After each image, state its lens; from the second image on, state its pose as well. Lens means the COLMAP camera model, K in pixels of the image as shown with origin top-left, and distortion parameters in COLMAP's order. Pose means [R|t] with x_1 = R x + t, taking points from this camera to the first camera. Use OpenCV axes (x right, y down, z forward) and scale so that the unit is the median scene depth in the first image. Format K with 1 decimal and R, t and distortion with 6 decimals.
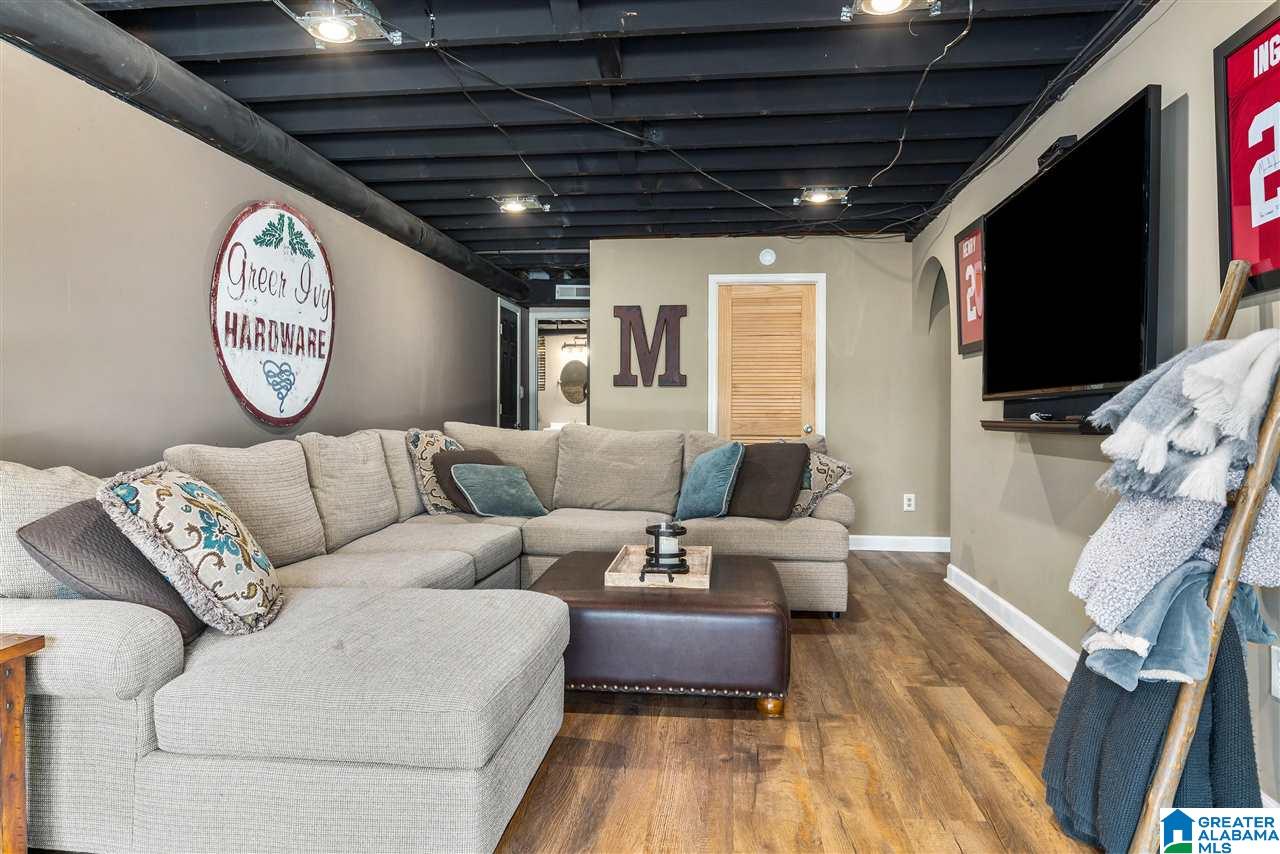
lens RADIAL K [[805.6, 0, 639.4], [0, 805.6, 421.0], [0, 0, 1]] dist [0.001282, 0.000157]
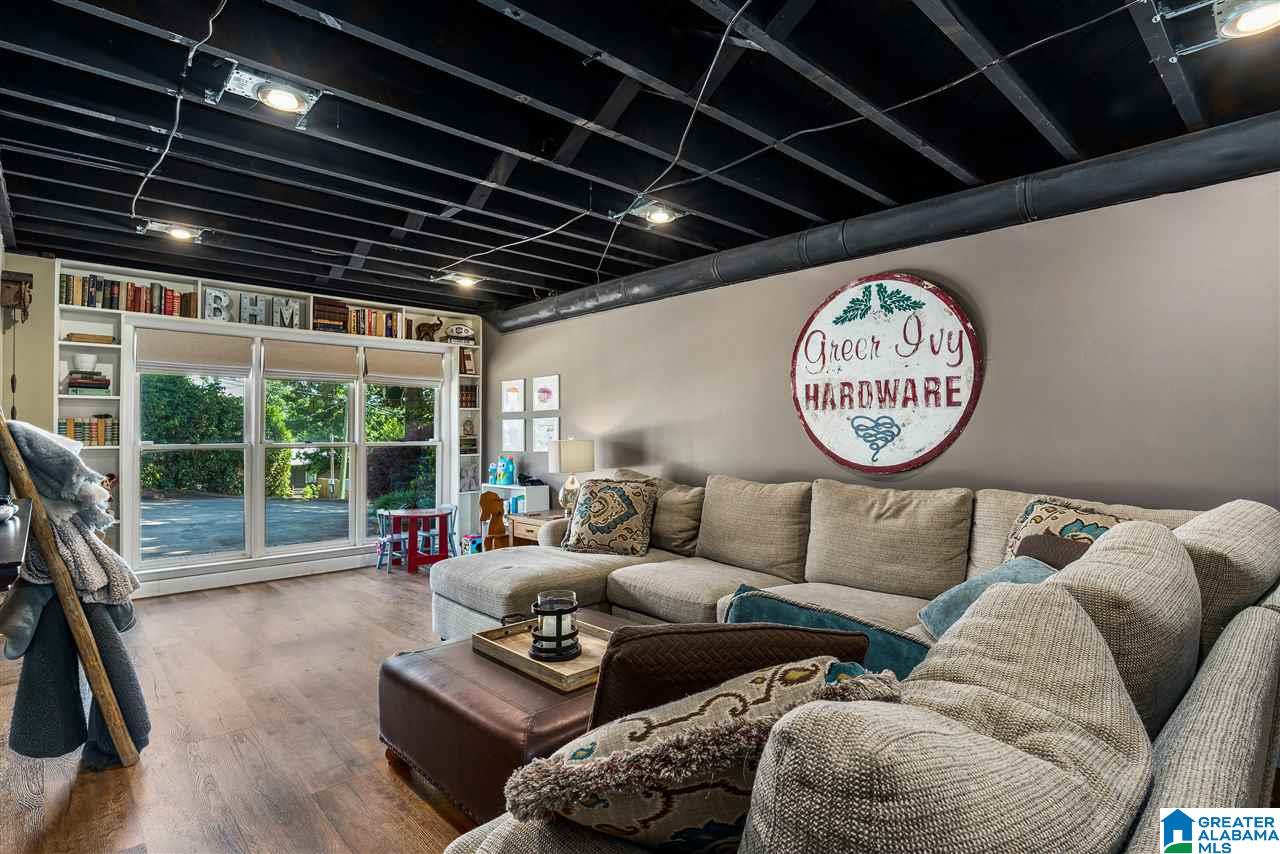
lens RADIAL K [[653.1, 0, 639.0], [0, 653.1, 426.9], [0, 0, 1]] dist [0.000030, -0.000031]
pose [[-0.642270, -0.005865, -0.766456, 0.467931], [-0.012479, 0.999918, 0.002806, -0.058116], [0.766377, 0.011367, -0.642291, 1.356324]]
